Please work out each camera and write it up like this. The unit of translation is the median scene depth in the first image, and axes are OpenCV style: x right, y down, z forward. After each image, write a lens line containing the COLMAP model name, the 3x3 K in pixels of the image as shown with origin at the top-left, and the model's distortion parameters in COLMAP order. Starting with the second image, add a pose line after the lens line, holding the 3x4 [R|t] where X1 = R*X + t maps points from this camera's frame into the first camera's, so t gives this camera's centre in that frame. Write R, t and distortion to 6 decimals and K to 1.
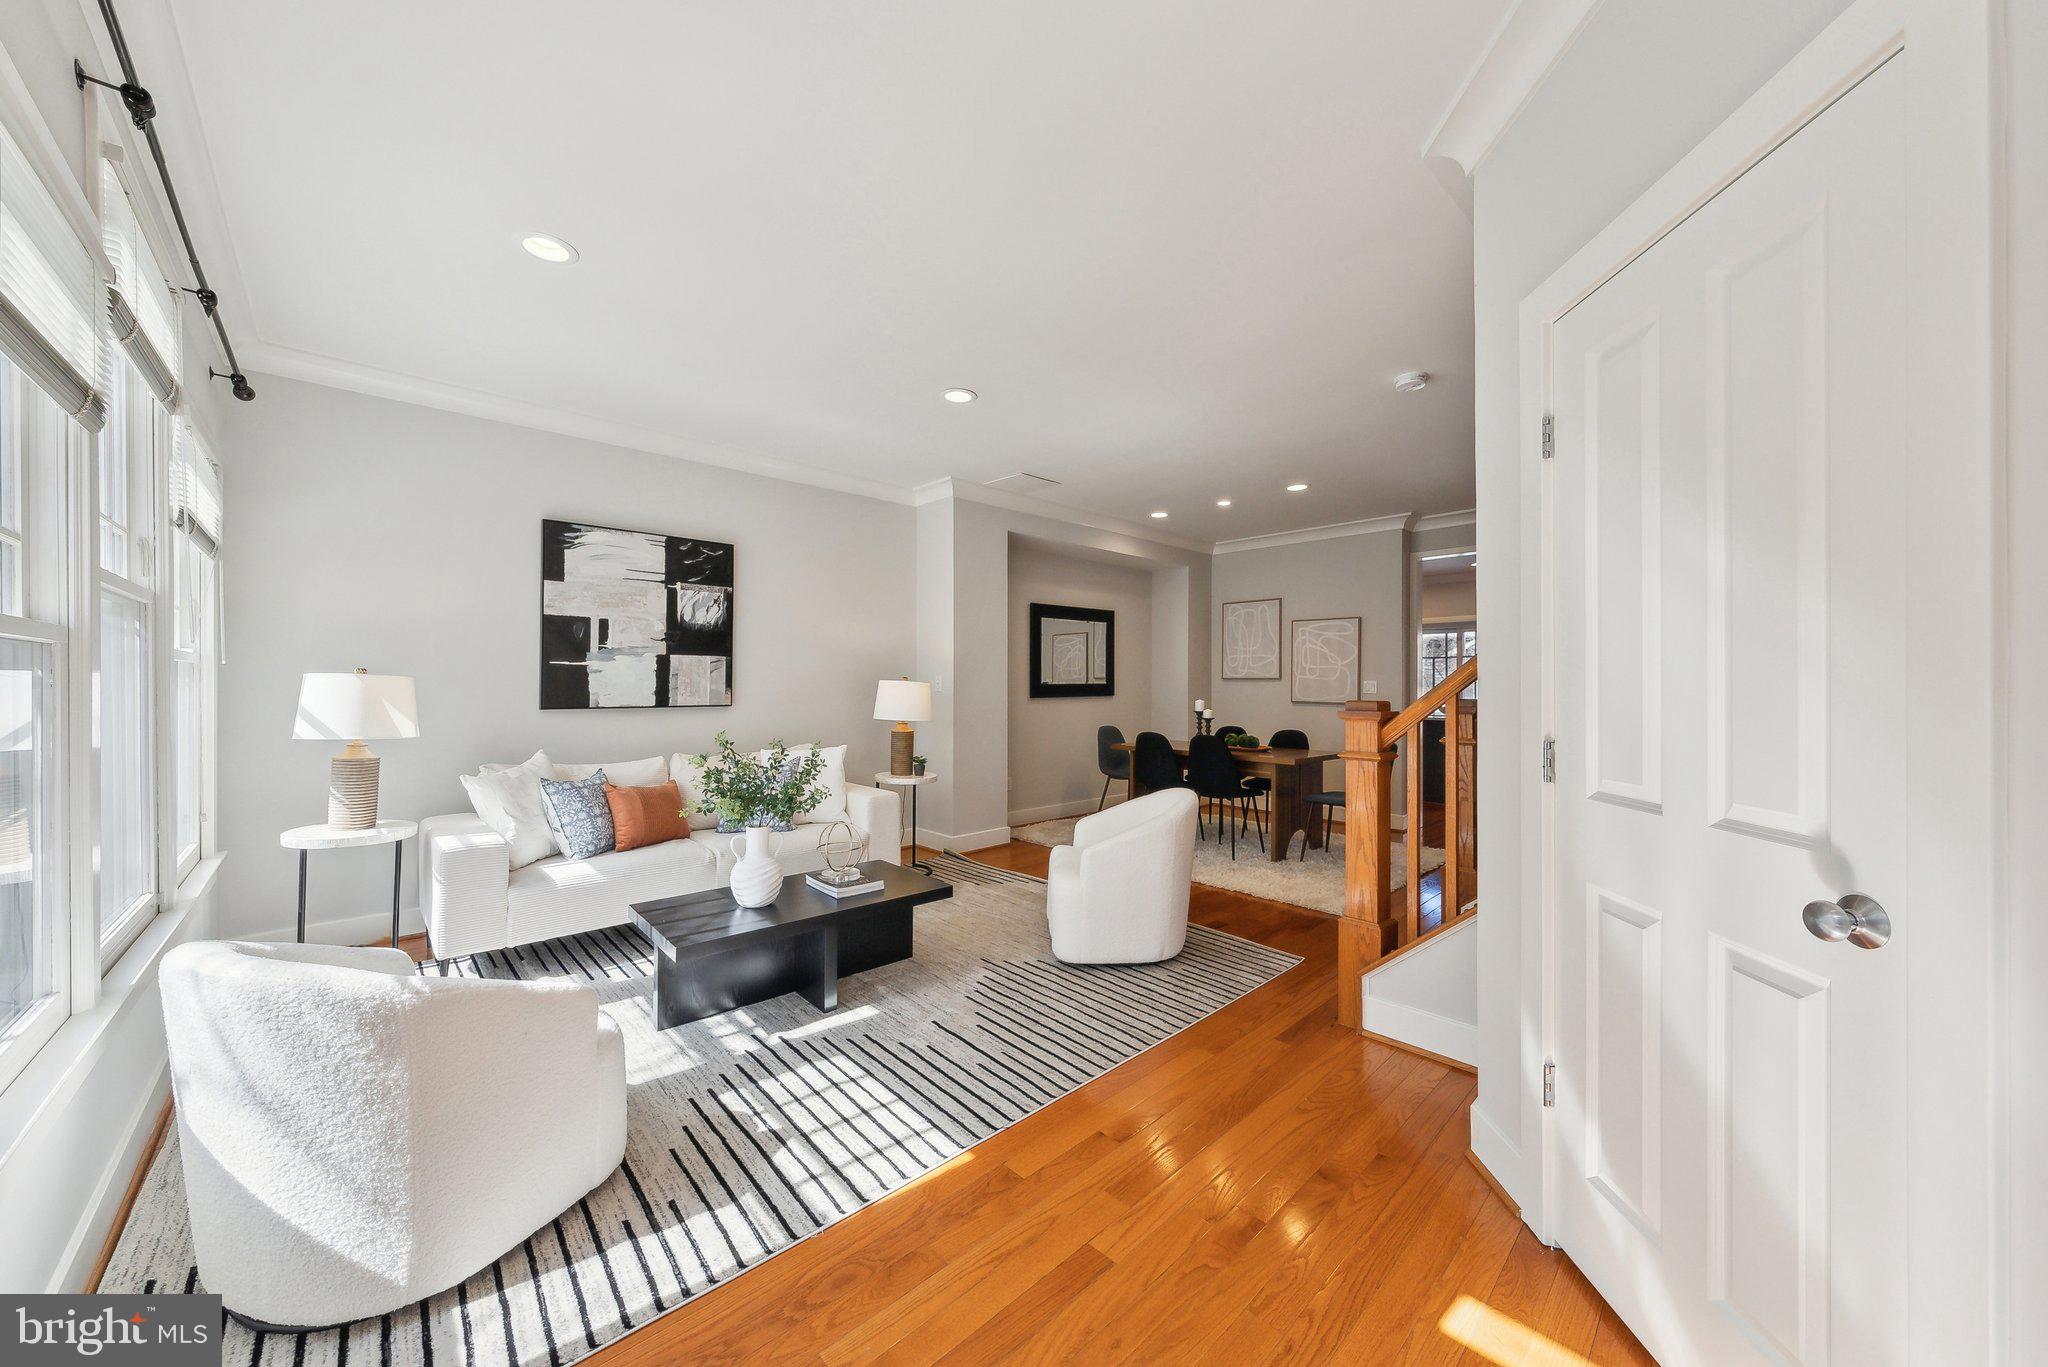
lens RADIAL K [[719.6, 0, 1017.5], [0, 719.6, 683.2], [0, 0, 1]] dist [0.000201, 0.000024]
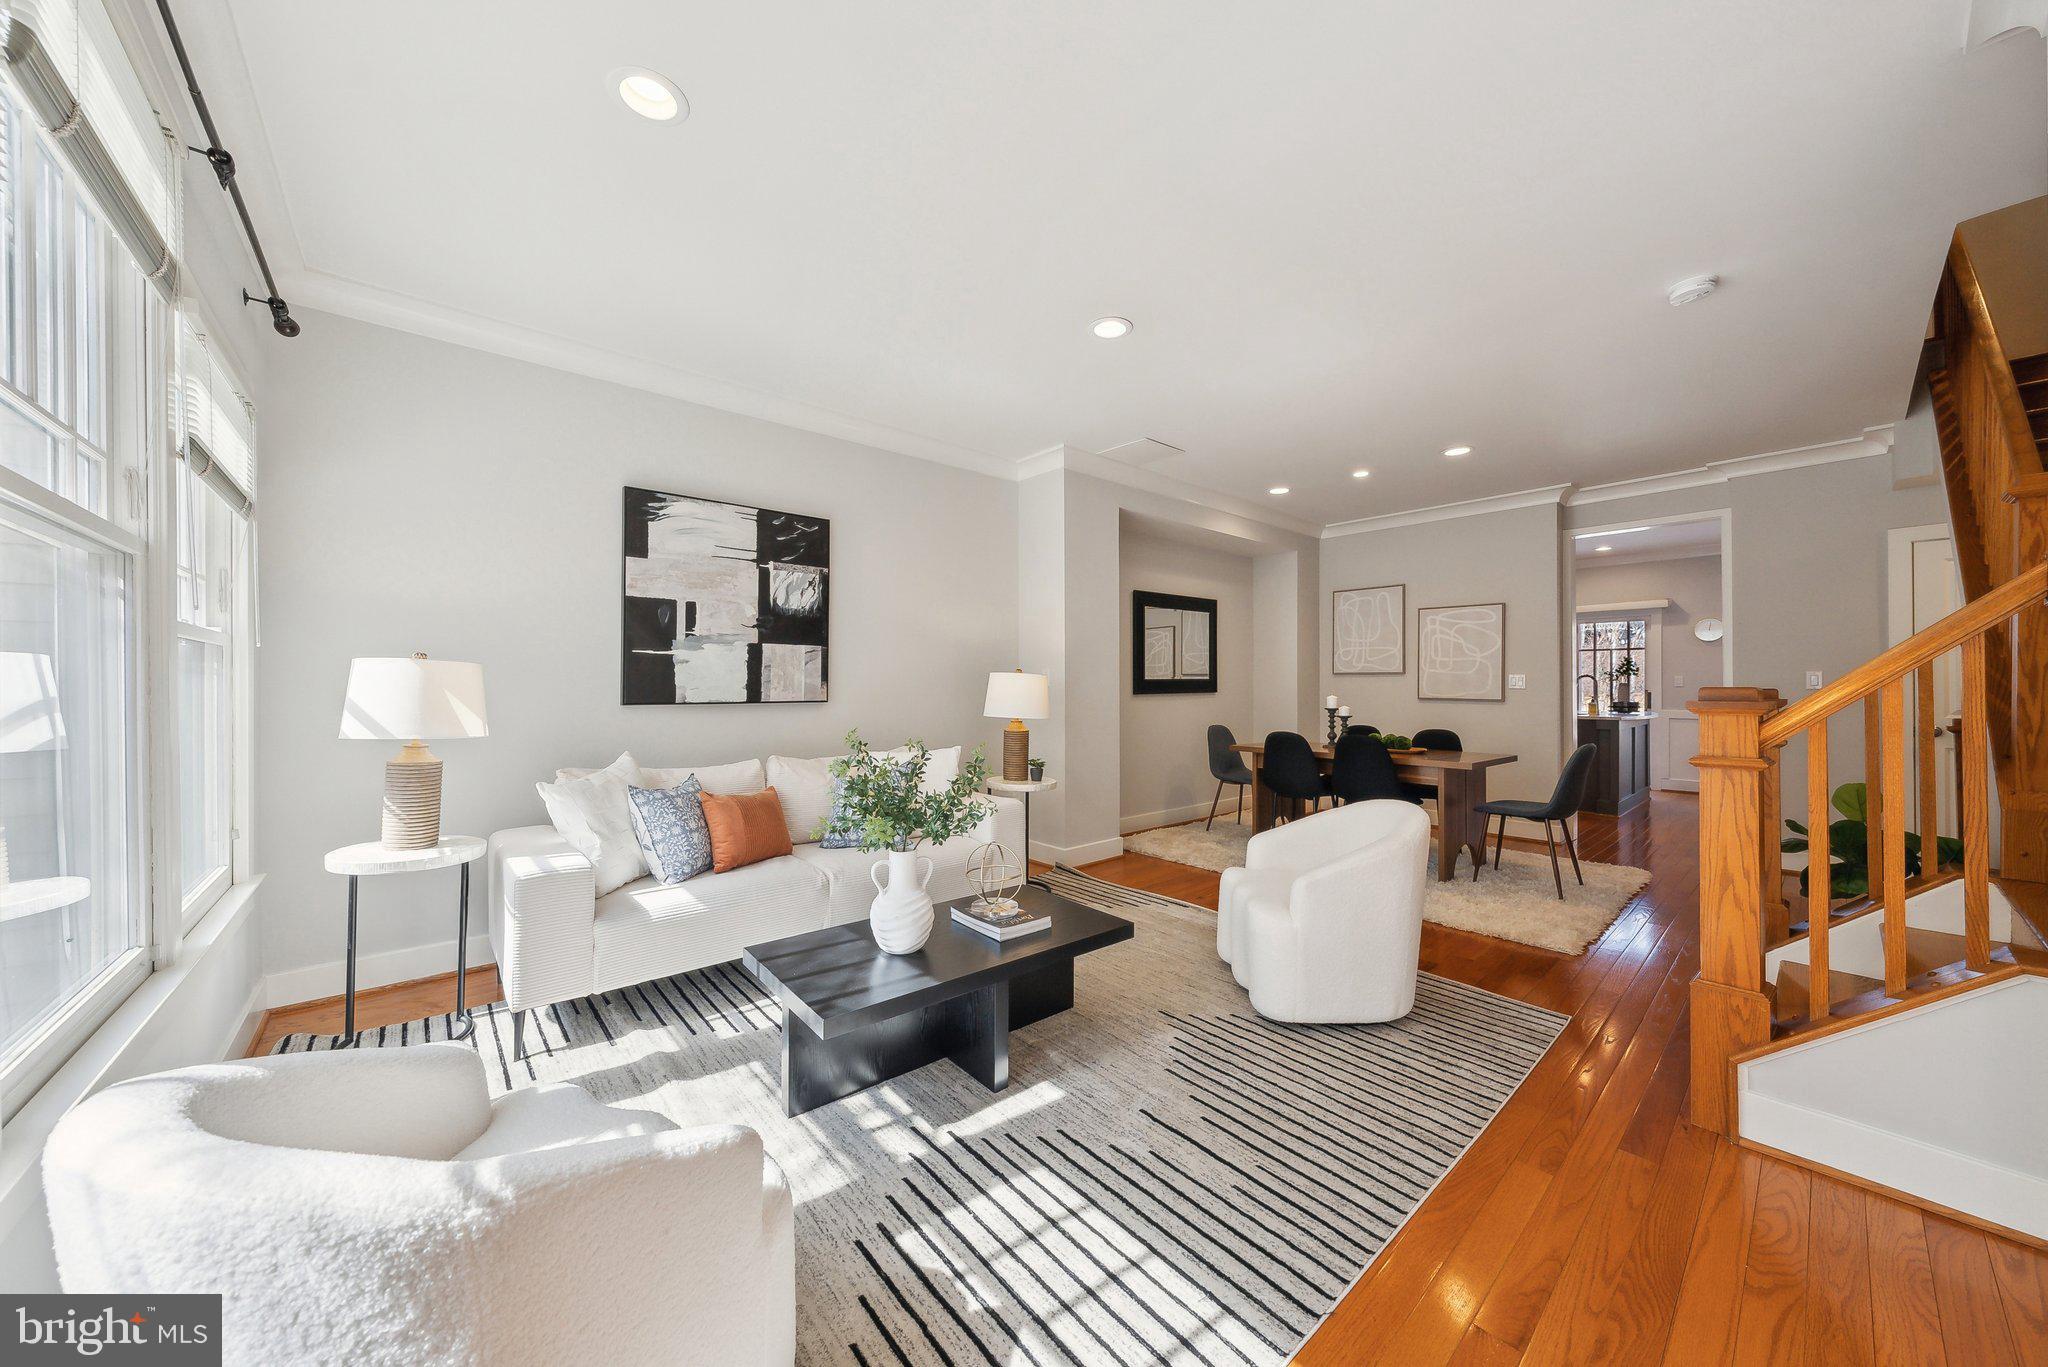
lens RADIAL K [[701.6, 0, 1018.4], [0, 701.6, 684.4], [0, 0, 1]] dist [-0.001608, 0.000617]
pose [[0.999030, -0.002845, -0.043934, -0.132768], [0.002799, 0.999995, -0.001105, 0.012526], [0.043937, 0.000981, 0.999034, 0.156989]]
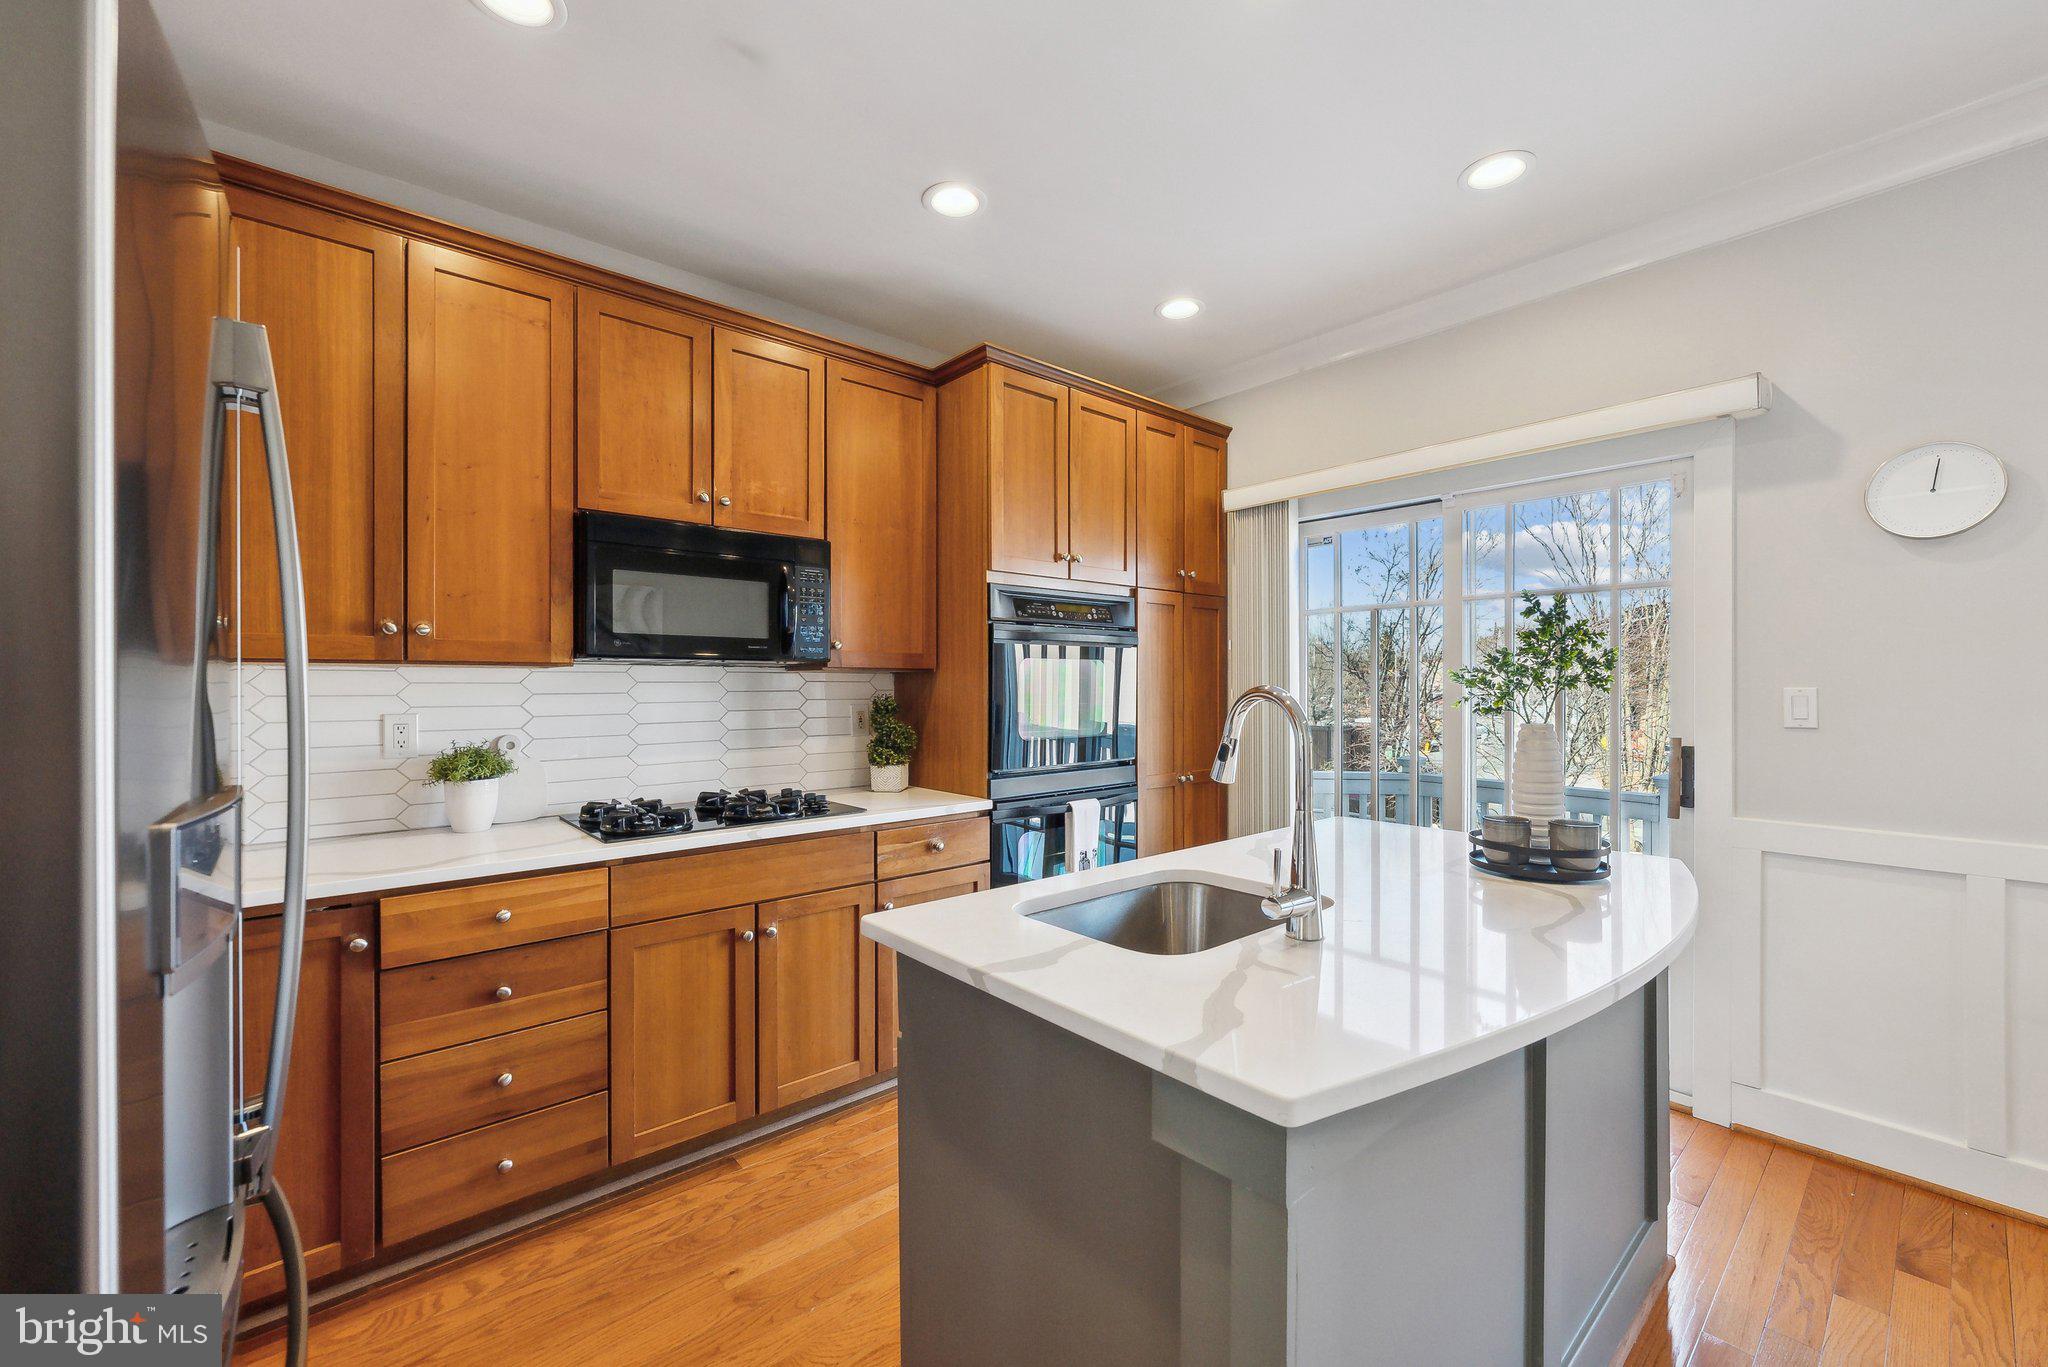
lens RADIAL K [[817.0, 0, 1015.1], [0, 817.0, 689.0], [0, 0, 1]] dist [-0.001016, 0.000286]
pose [[0.999309, -0.006346, -0.036634, 1.007621], [0.006377, 0.999979, 0.000736, -0.007721], [0.036628, -0.000969, 0.999328, 1.496230]]
